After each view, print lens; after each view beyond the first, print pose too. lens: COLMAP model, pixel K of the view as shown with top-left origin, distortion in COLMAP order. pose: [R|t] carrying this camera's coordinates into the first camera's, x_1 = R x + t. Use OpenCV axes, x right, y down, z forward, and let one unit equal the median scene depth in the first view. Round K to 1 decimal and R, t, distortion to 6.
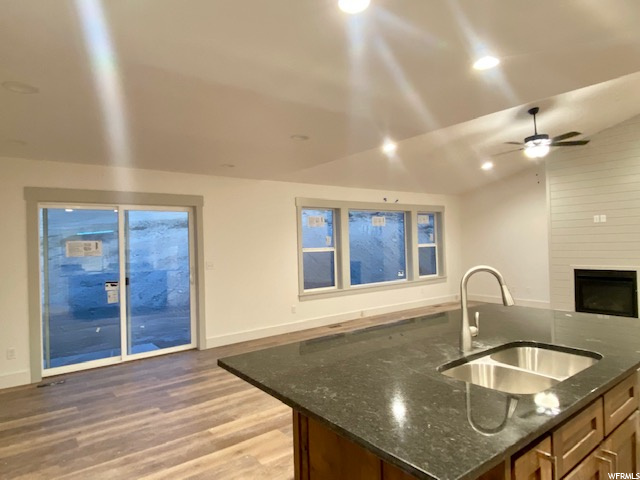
lens RADIAL K [[395.1, 0, 324.9], [0, 395.1, 239.6], [0, 0, 1]] dist [0.009329, 0.000091]
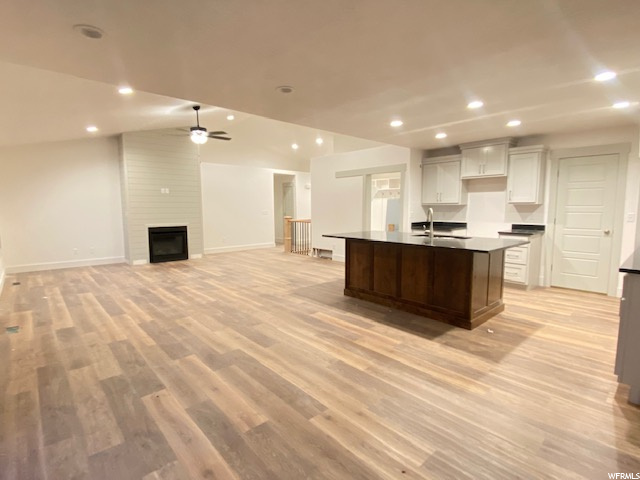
lens RADIAL K [[310.8, 0, 322.0], [0, 310.8, 242.0], [0, 0, 1]] dist [-0.019851, -0.006082]
pose [[-0.071260, -0.080367, 0.994215, -0.600079], [-0.005227, 0.996765, 0.080198, 0.049289], [-0.997444, 0.000519, -0.071449, 0.660031]]
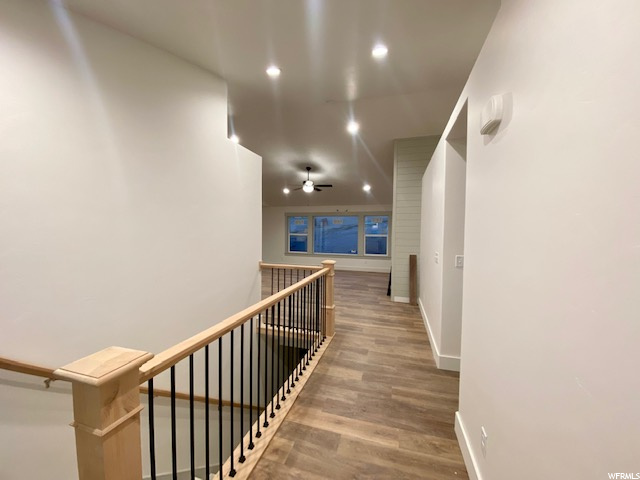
lens RADIAL K [[254.9, 0, 318.8], [0, 254.9, 242.0], [0, 0, 1]] dist [0.000085, 0.000000]
pose [[0.570257, 0.067548, -0.818685, 1.596541], [-0.021070, 0.997488, 0.067625, -0.044856], [0.821196, -0.021314, 0.570248, 0.317825]]
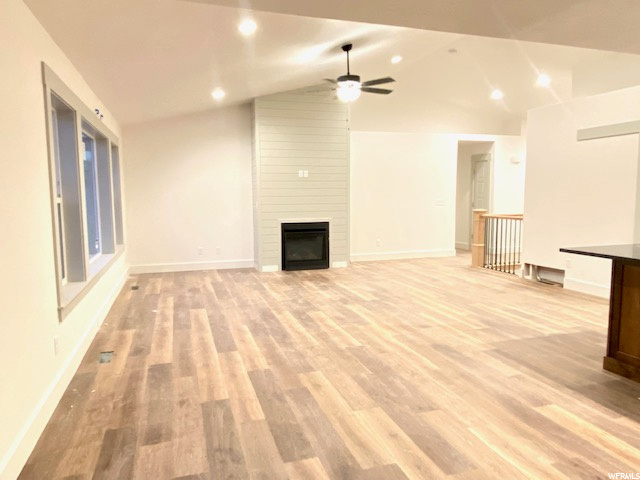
lens RADIAL K [[426.0, 0, 313.5], [0, 426.0, 249.6], [0, 0, 1]] dist [0.030894, -0.019363]
pose [[0.378632, -0.090624, 0.921100, -0.452866], [-0.009369, 0.994769, 0.101723, 0.041139], [-0.925500, -0.047146, 0.375802, 0.694151]]
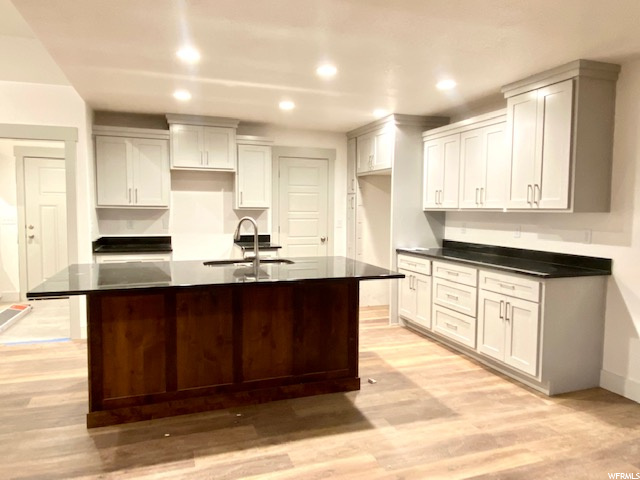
lens RADIAL K [[426.0, 0, 318.7], [0, 426.0, 241.6], [0, 0, 1]] dist [0.030894, -0.019363]
pose [[-0.943668, -0.007129, 0.330816, -0.169270], [0.012420, 0.998300, 0.056940, 0.026173], [-0.330659, 0.057841, -0.941976, 0.900722]]
